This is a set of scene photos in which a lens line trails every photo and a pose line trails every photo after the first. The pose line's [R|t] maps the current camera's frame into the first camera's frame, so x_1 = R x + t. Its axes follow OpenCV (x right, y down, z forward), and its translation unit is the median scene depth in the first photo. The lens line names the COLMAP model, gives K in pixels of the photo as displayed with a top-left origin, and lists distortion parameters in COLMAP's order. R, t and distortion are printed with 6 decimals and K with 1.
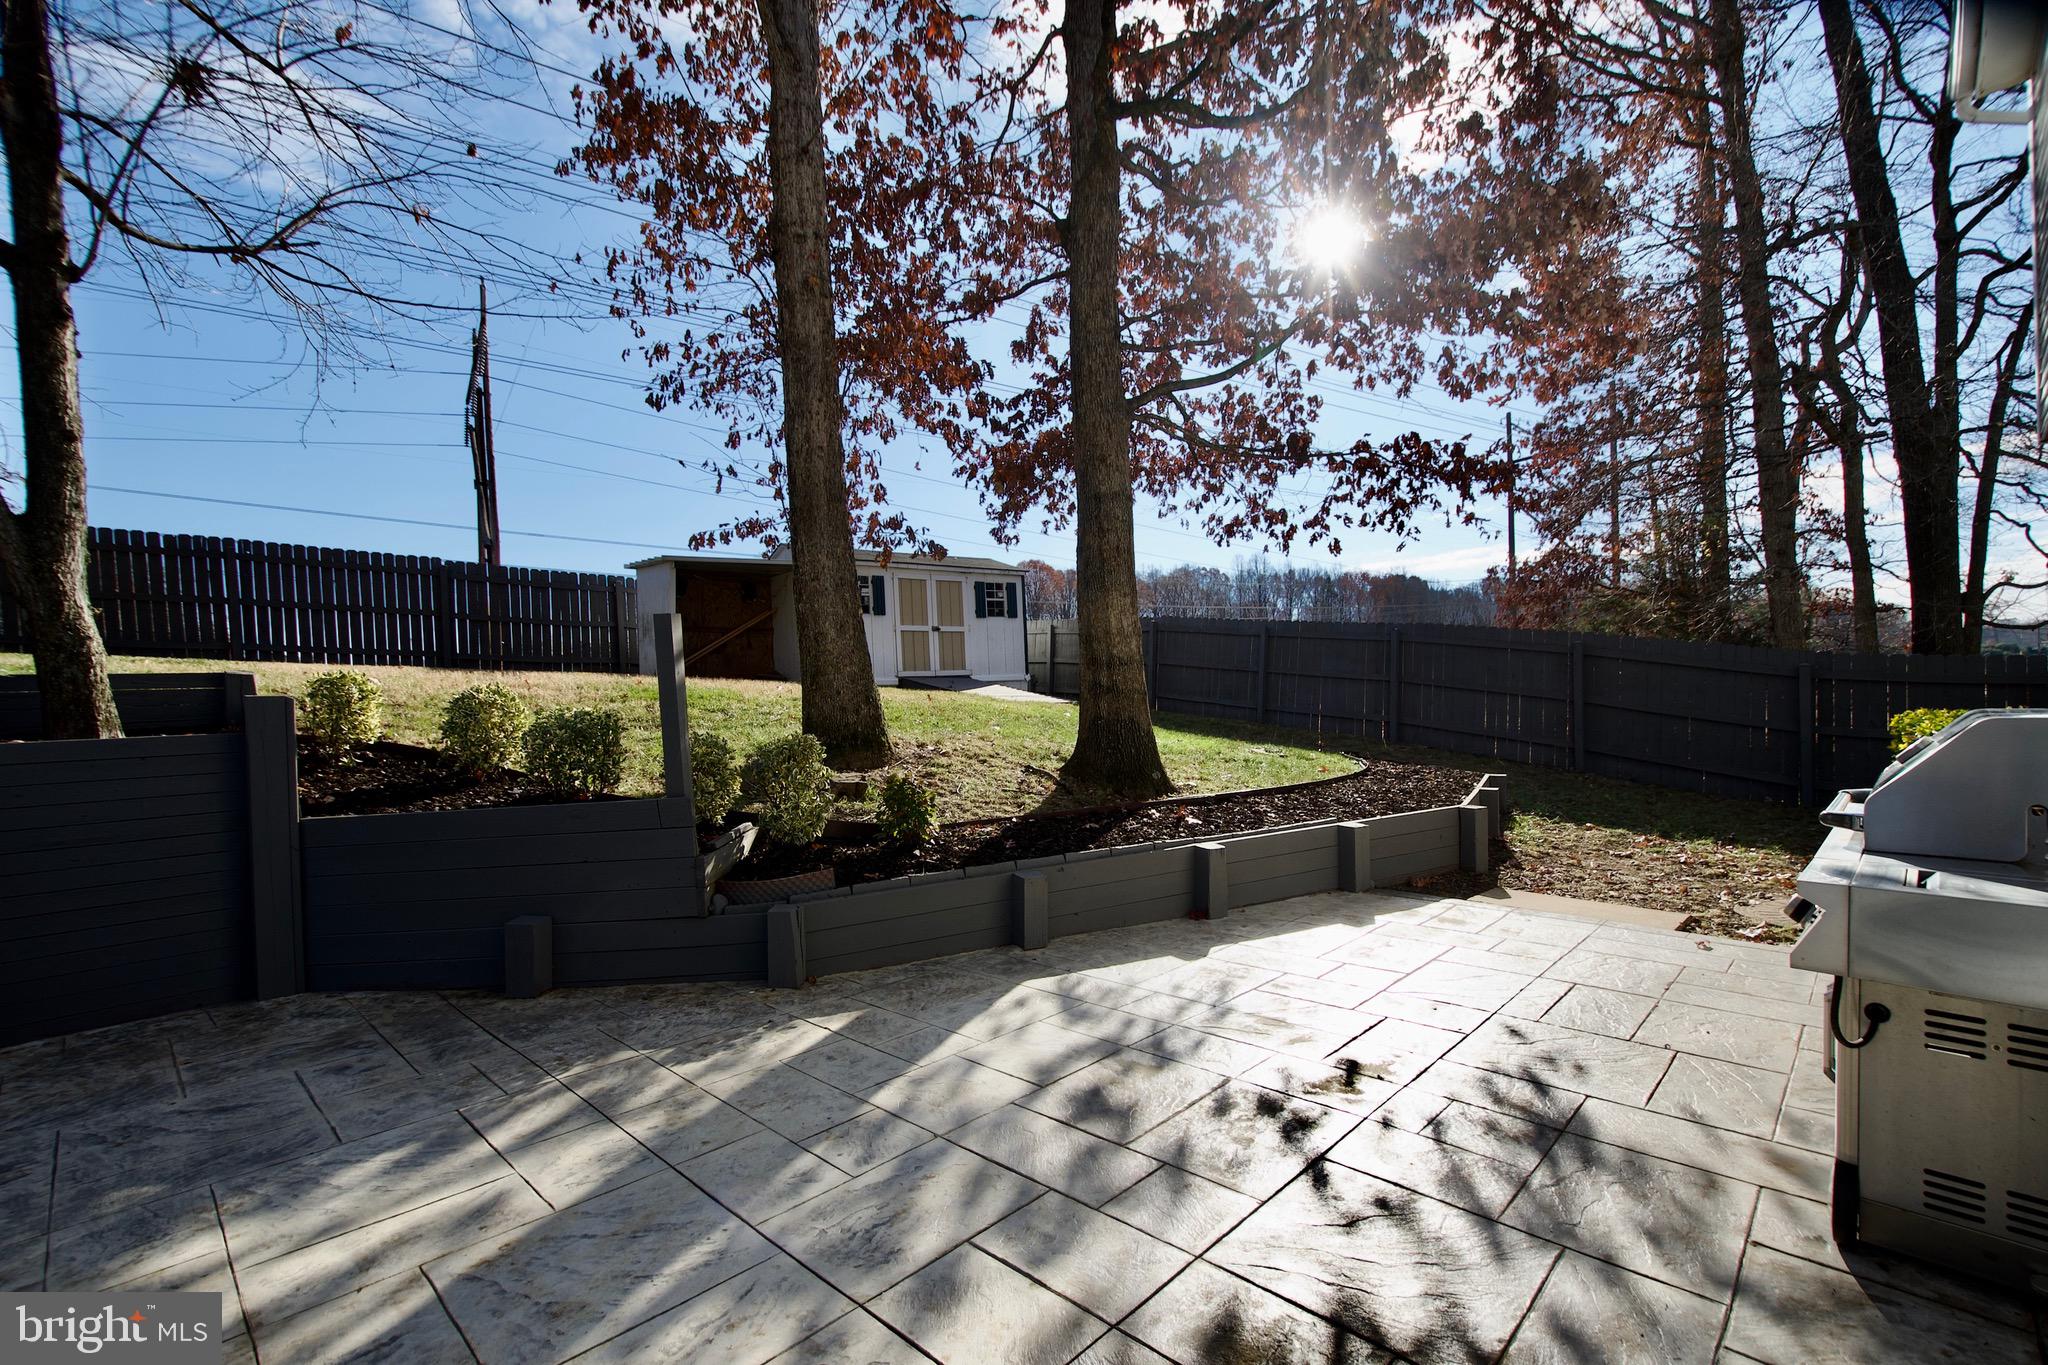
lens RADIAL K [[947.1, 0, 1024.0], [0, 947.1, 682.5], [0, 0, 1]] dist [-0.001255, -0.000881]
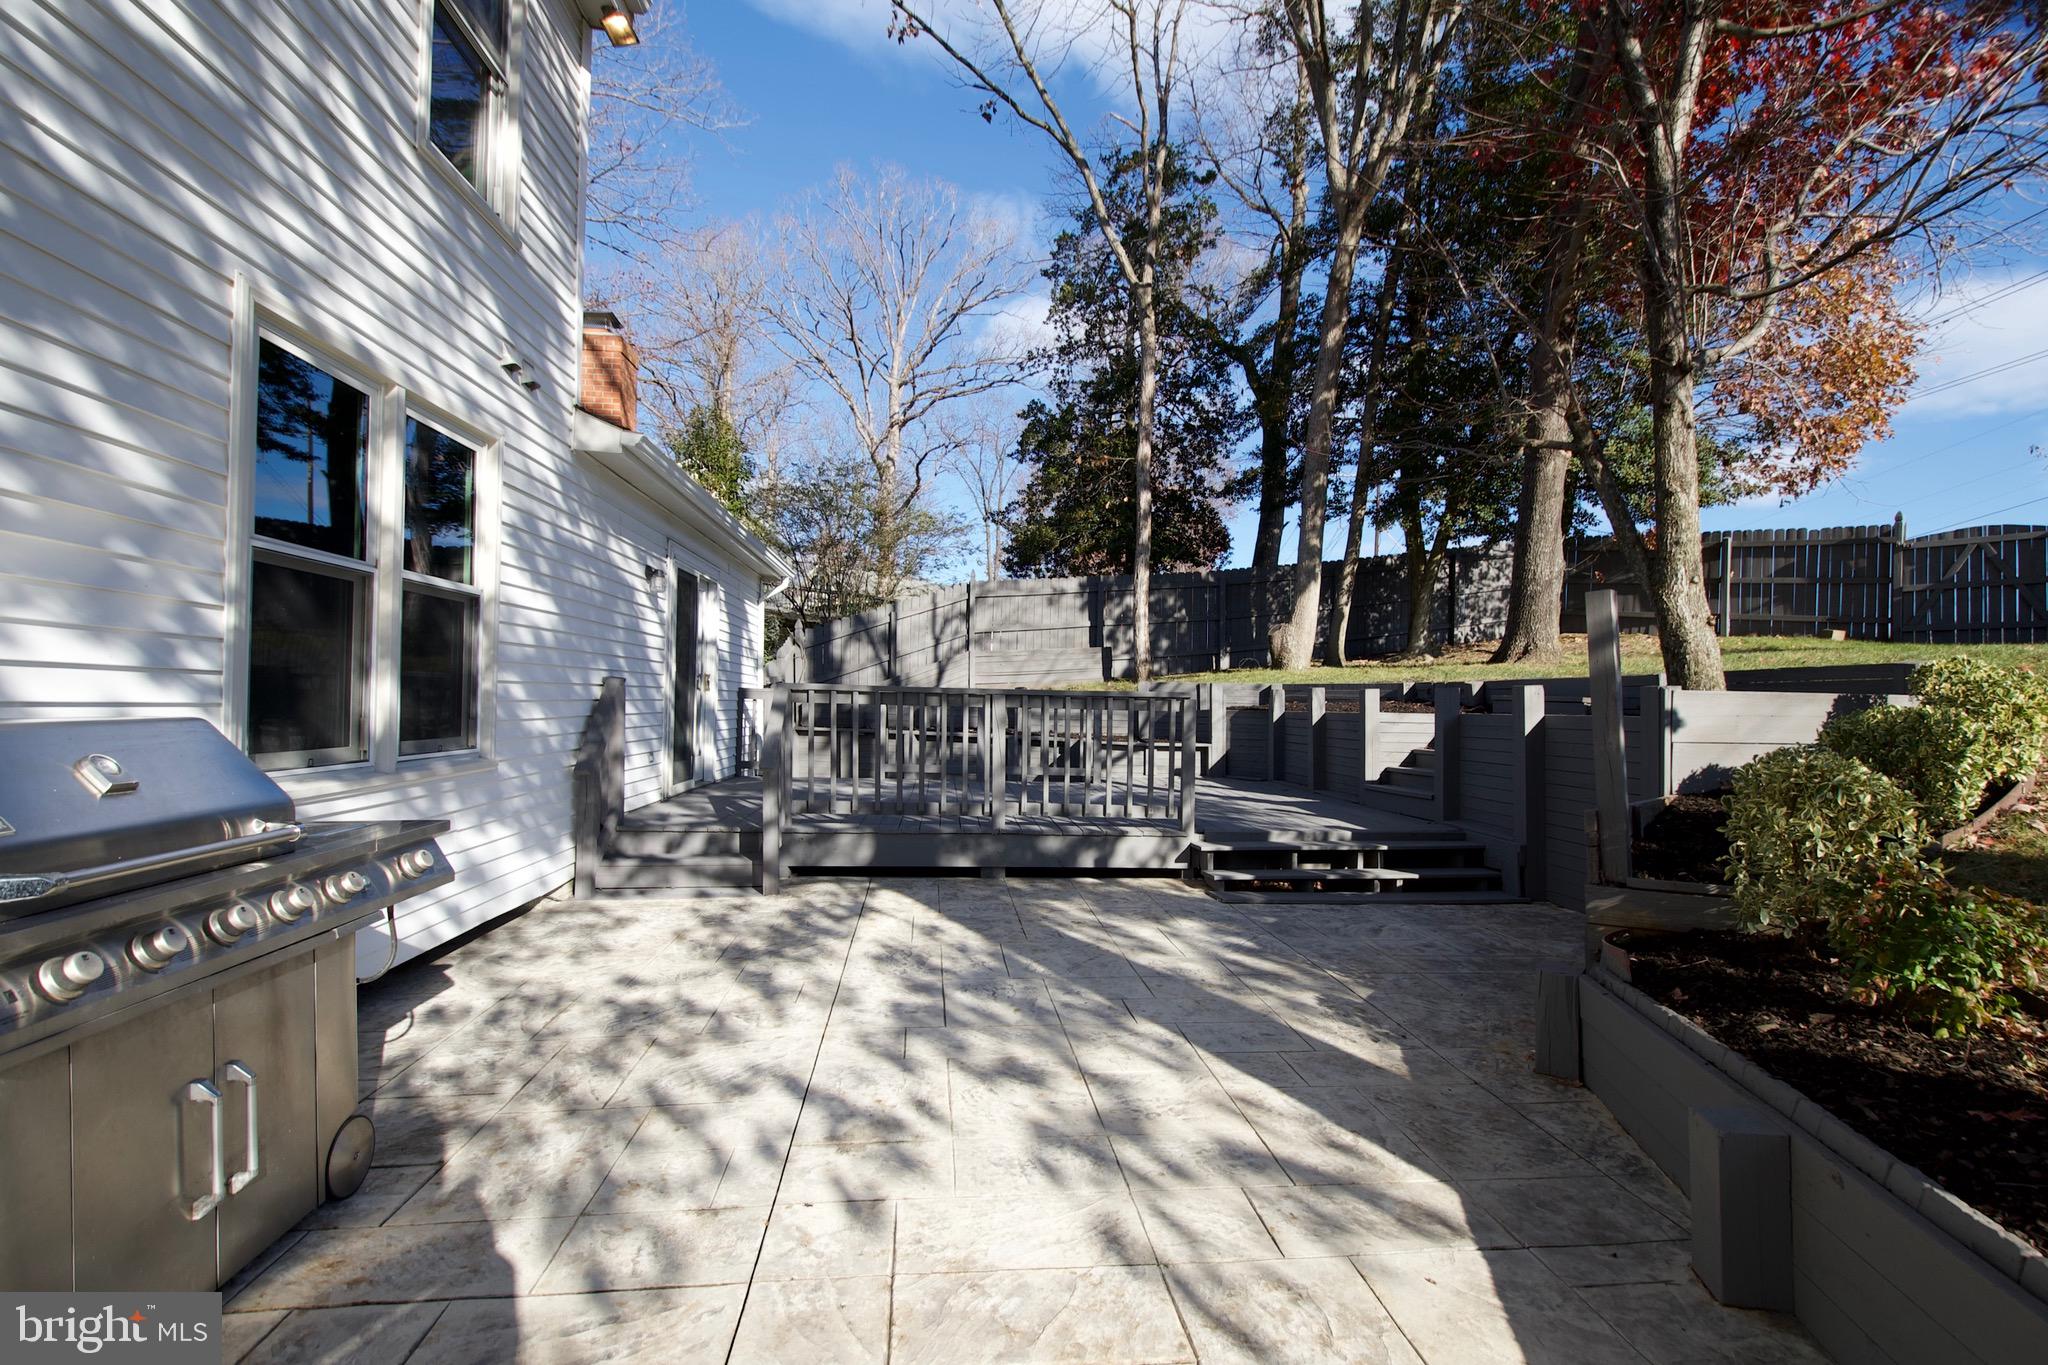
lens RADIAL K [[904.0, 0, 1024.0], [0, 904.0, 682.5], [0, 0, 1]] dist [0.010165, -0.000887]
pose [[-0.647452, 0.003521, -0.762098, 0.732106], [0.012749, 0.999899, -0.006211, 0.008975], [0.762000, -0.013737, -0.647432, 1.443820]]
